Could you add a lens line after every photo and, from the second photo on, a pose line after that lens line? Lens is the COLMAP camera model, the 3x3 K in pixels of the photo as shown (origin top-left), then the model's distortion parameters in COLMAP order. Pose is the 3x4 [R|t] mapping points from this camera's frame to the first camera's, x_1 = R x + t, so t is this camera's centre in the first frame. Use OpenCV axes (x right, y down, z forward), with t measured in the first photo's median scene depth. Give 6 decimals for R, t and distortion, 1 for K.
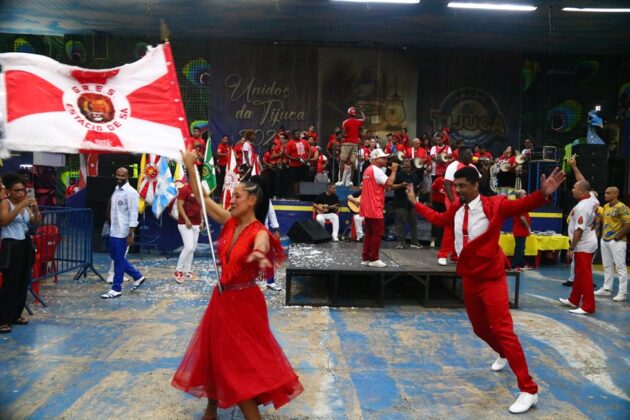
lens RADIAL K [[496.5, 0, 337.9], [0, 496.5, 211.9], [0, 0, 1]] dist [-0.073011, 0.041096]
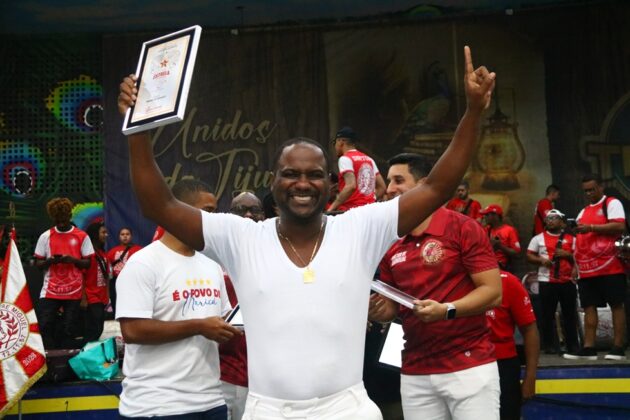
lens RADIAL K [[759.9, 0, 353.2], [0, 759.9, 230.2], [0, 0, 1]] dist [0.109295, 0.000000]
pose [[0.991906, -0.079747, -0.098805, 0.045203], [0.061686, 0.982816, -0.173976, -0.015841], [0.110981, 0.166473, 0.979781, 0.309079]]
